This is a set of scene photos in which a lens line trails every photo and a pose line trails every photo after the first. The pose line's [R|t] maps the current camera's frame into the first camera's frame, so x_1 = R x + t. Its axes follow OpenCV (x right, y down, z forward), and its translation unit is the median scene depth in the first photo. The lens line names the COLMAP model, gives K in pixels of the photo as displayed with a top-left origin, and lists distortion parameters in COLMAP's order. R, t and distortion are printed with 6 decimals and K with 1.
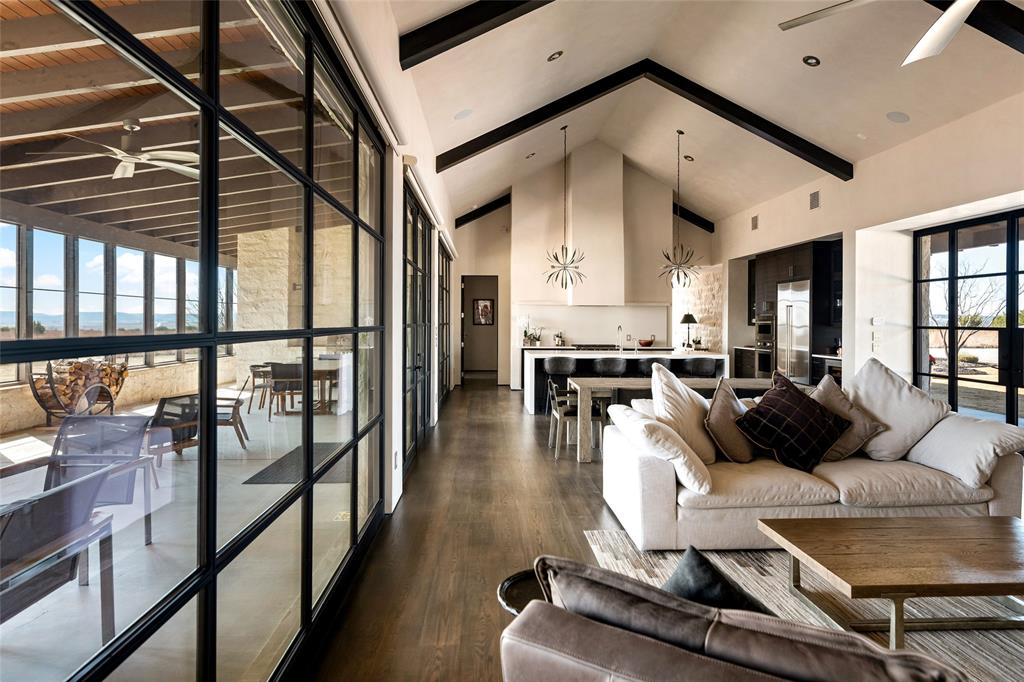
lens RADIAL K [[594.3, 0, 512.3], [0, 594.3, 331.1], [0, 0, 1]] dist [-0.002710, -0.000477]
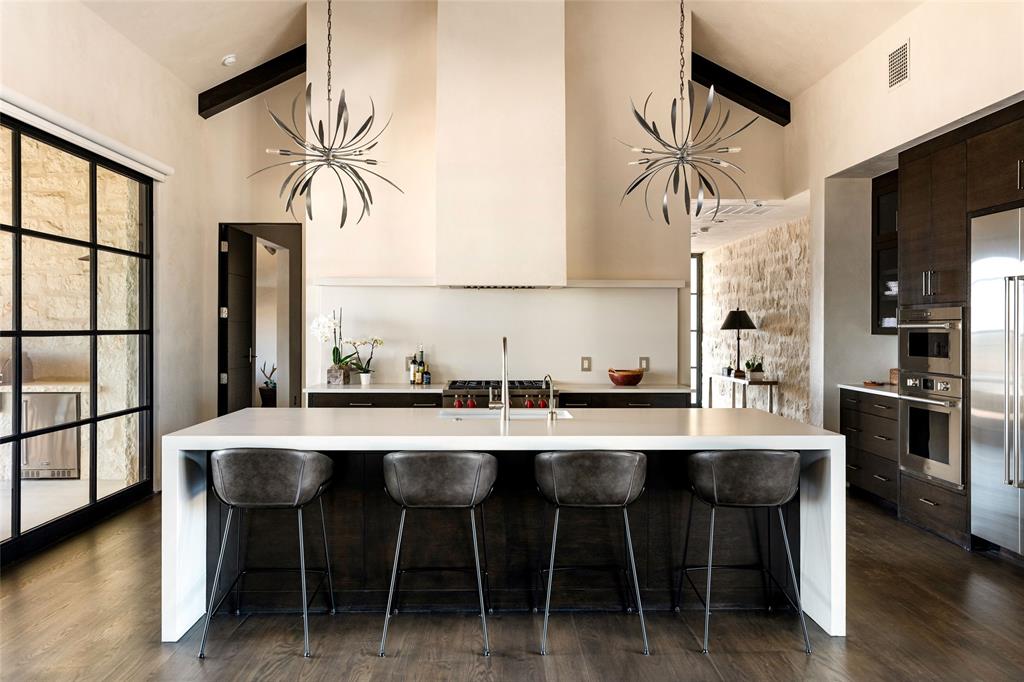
lens RADIAL K [[758.5, 0, 511.2], [0, 758.5, 334.1], [0, 0, 1]] dist [-0.004348, -0.000533]
pose [[0.999756, -0.003273, -0.021829, 0.155255], [0.003145, 0.999978, -0.005905, -0.006996], [0.021847, 0.005835, 0.999744, 0.465368]]
